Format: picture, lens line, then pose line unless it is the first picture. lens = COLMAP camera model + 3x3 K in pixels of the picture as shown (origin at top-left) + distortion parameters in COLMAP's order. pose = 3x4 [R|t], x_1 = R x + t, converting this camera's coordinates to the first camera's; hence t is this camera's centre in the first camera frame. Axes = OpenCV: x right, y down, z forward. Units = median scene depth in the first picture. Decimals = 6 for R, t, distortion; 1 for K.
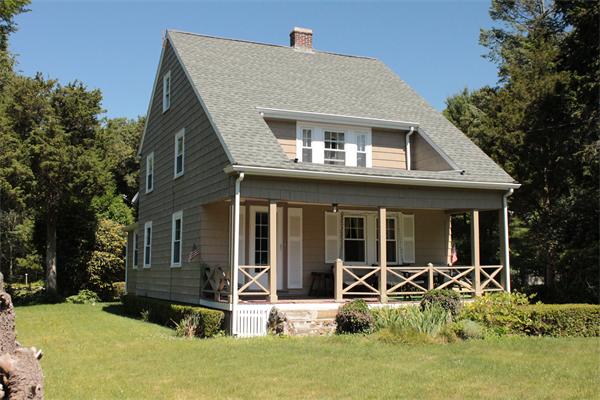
lens RADIAL K [[698.3, 0, 302.0], [0, 698.3, 203.1], [0, 0, 1]] dist [-0.021782, 0.000000]
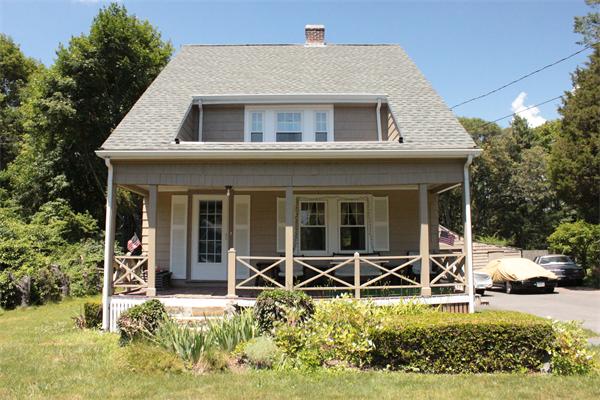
lens RADIAL K [[498.9, 0, 296.7], [0, 498.9, 196.9], [0, 0, 1]] dist [-0.097888, 0.033503]
pose [[0.911653, -0.049446, -0.407975, 0.339276], [0.042750, 0.998760, -0.025520, 0.030554], [0.408731, 0.005824, 0.912636, 0.406290]]
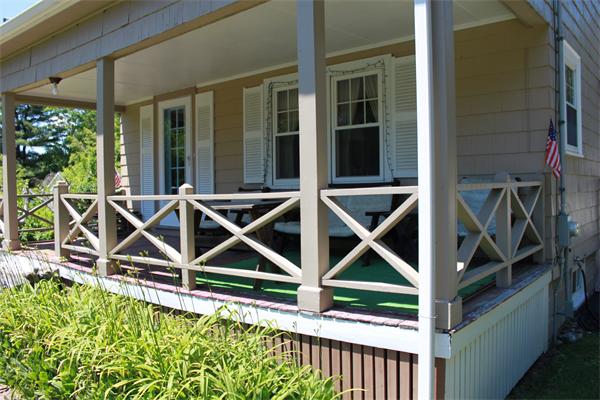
lens RADIAL K [[498.9, 0, 301.6], [0, 498.9, 196.6], [0, 0, 1]] dist [-0.097888, 0.033503]
pose [[0.444627, 0.008288, -0.895677, 0.406792], [0.108064, 0.992157, 0.062825, 0.077629], [0.889173, -0.124724, 0.440244, 0.880222]]
